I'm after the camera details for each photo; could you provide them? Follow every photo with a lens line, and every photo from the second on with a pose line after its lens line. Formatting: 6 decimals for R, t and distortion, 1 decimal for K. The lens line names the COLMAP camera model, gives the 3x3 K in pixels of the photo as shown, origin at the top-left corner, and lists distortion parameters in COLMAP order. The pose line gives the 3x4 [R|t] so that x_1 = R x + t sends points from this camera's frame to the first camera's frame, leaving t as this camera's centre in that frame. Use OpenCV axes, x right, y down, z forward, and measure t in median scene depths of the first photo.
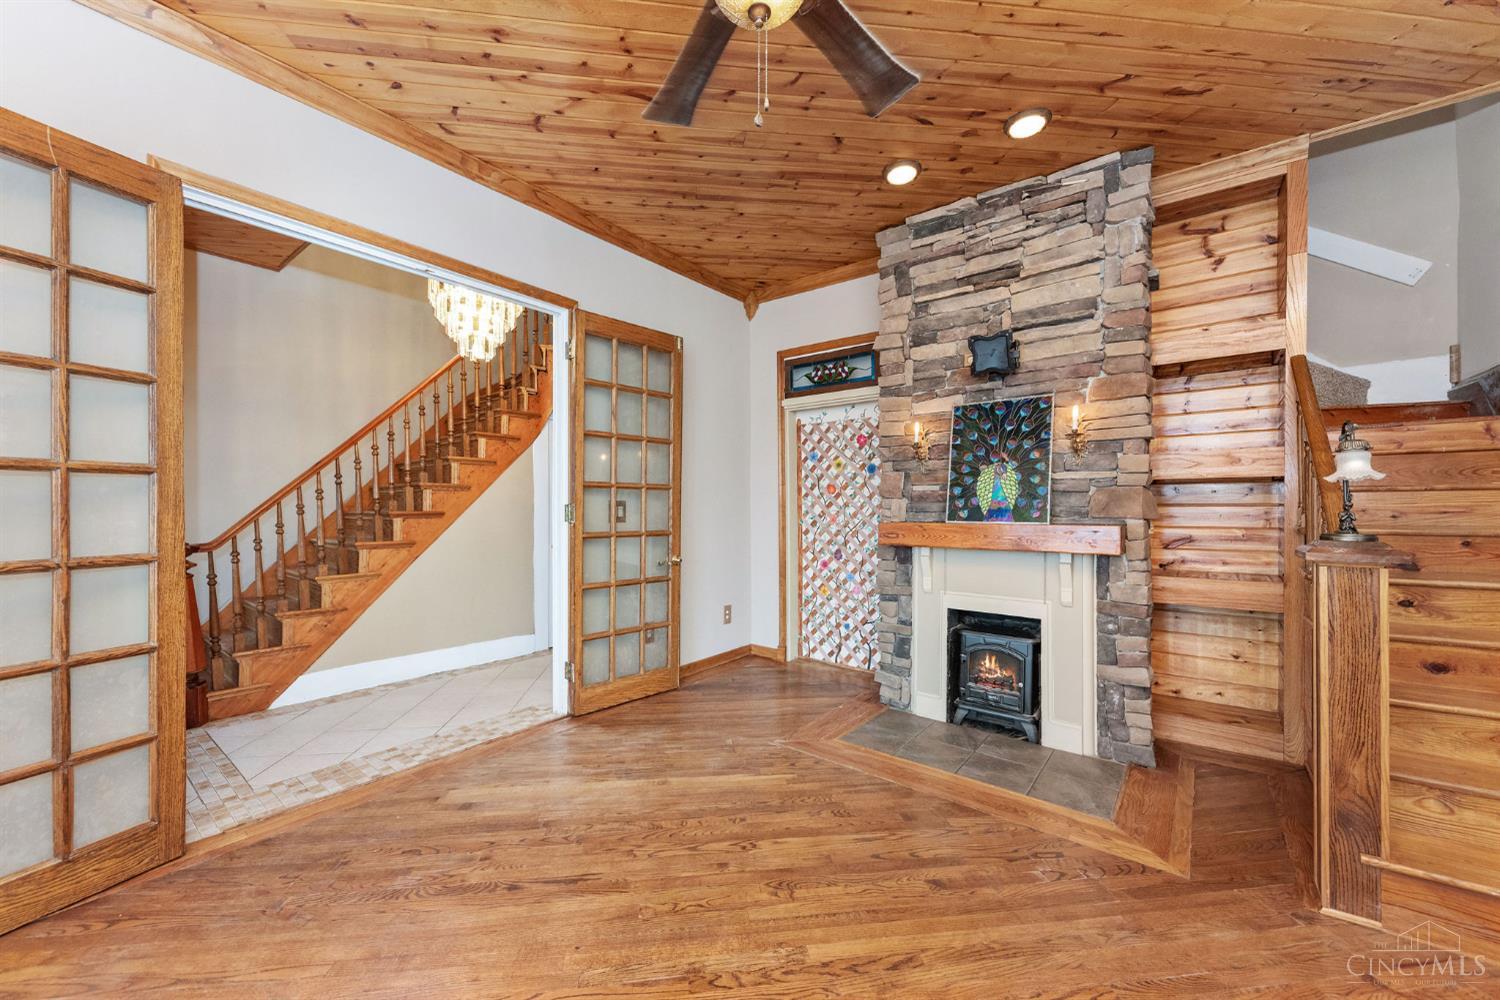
lens RADIAL K [[564.3, 0, 745.1], [0, 564.3, 505.8], [0, 0, 1]] dist [0.000617, 0.000033]
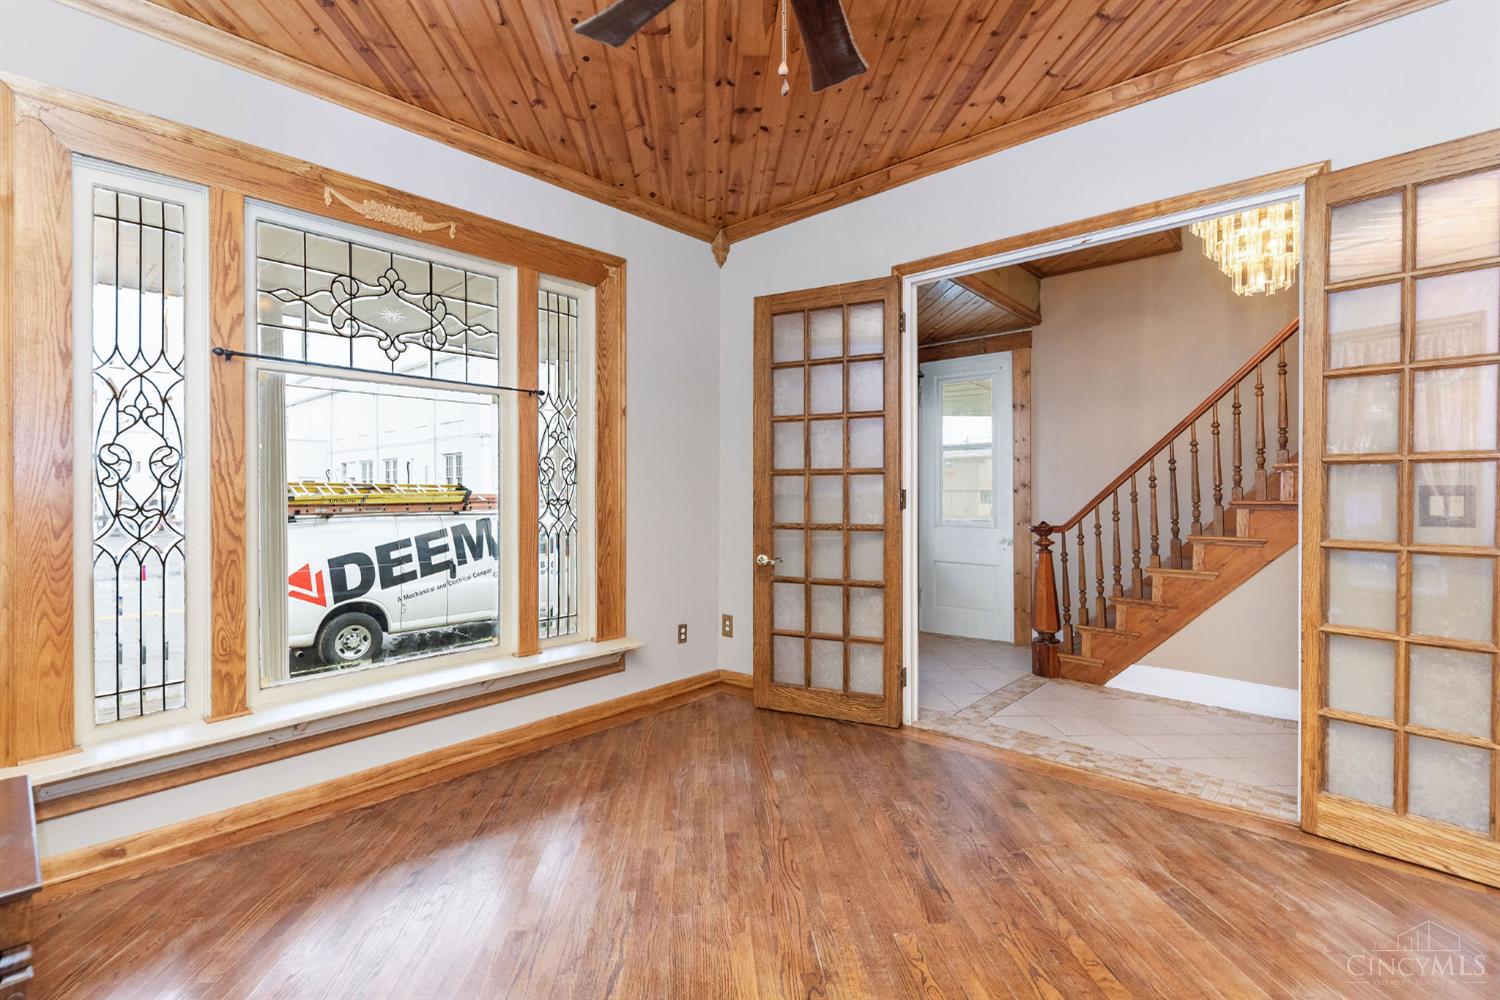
lens RADIAL K [[690.4, 0, 745.5], [0, 690.4, 495.4], [0, 0, 1]] dist [0.000107, -0.000266]
pose [[-0.077963, 0.004927, -0.996944, 0.871329], [0.000429, 0.999988, 0.004909, -0.006539], [0.996956, -0.000045, -0.077964, 0.754002]]
